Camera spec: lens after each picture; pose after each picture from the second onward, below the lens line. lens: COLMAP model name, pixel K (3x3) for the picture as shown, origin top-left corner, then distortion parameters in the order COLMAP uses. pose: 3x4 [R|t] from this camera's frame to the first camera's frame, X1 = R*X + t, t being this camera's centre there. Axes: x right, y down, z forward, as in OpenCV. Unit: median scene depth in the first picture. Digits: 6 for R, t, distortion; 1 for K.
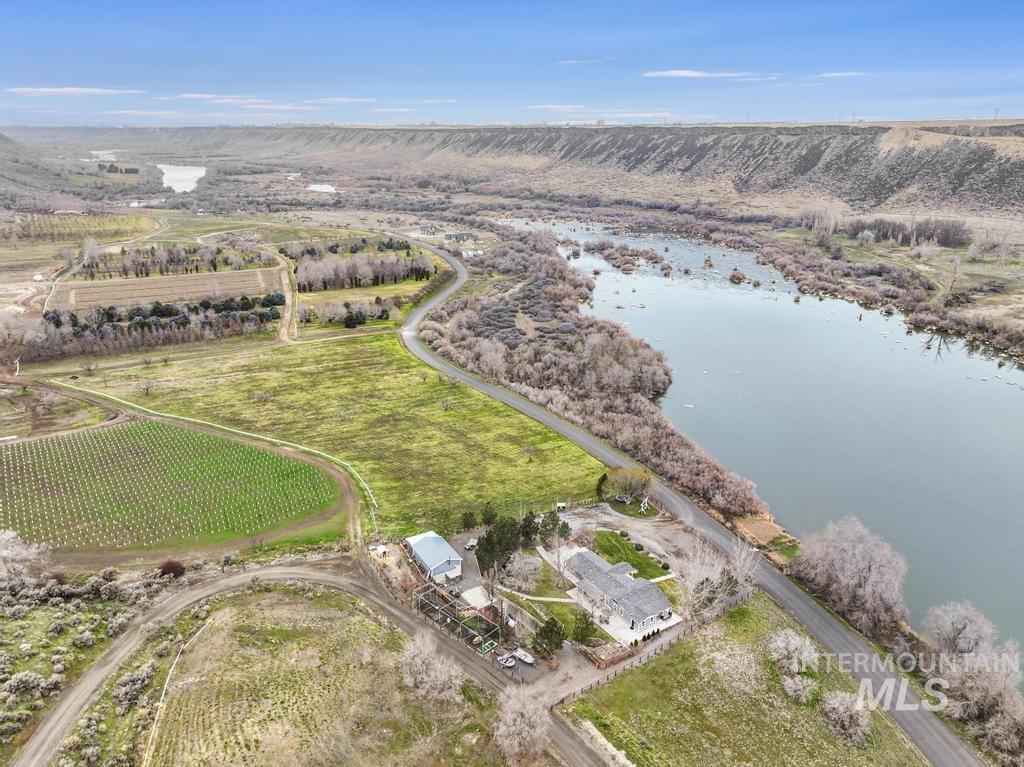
lens RADIAL K [[717.0, 0, 519.9], [0, 717.0, 375.3], [0, 0, 1]] dist [0.002042, 0.008749]
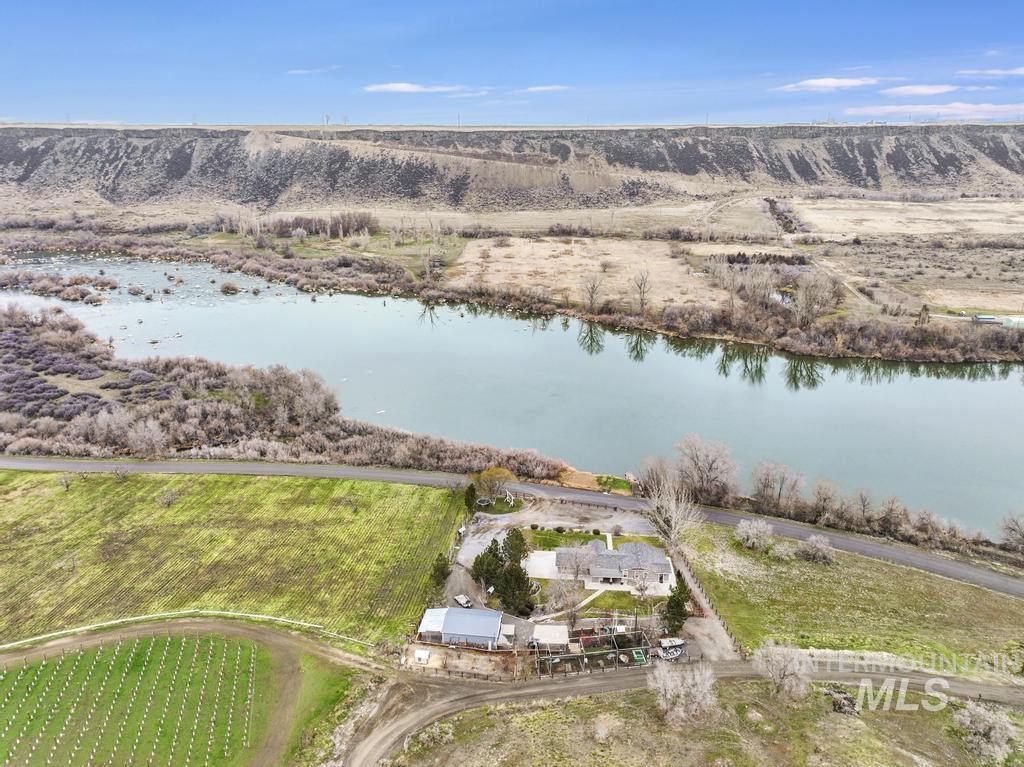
lens RADIAL K [[717.0, 0, 519.9], [0, 717.0, 375.3], [0, 0, 1]] dist [0.002042, 0.008749]
pose [[0.618257, -0.248585, 0.745630, -0.125346], [0.251250, 0.961398, 0.112189, -0.023310], [-0.744736, 0.117978, 0.656848, 0.068022]]
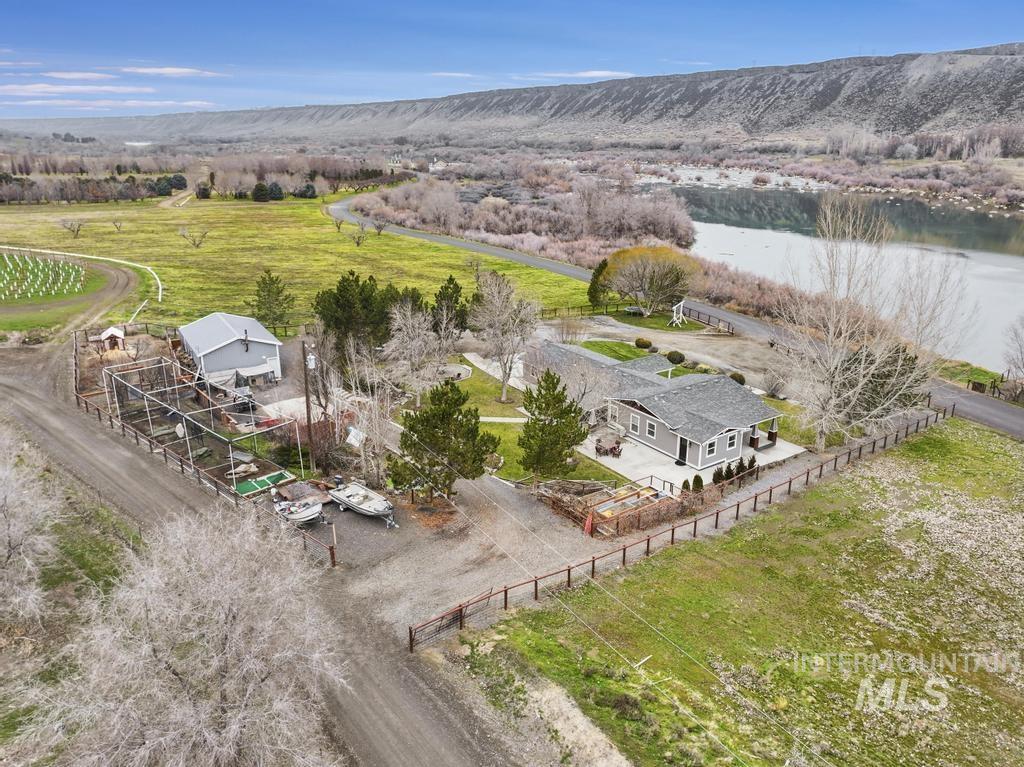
lens RADIAL K [[729.0, 0, 512.0], [0, 729.0, 383.5], [0, 0, 1]] dist [-0.006163, 0.020276]
pose [[0.999927, -0.011666, -0.003245, 0.011674], [0.011702, 0.999866, 0.011484, 0.052540], [0.003110, -0.011521, 0.999929, 0.105336]]
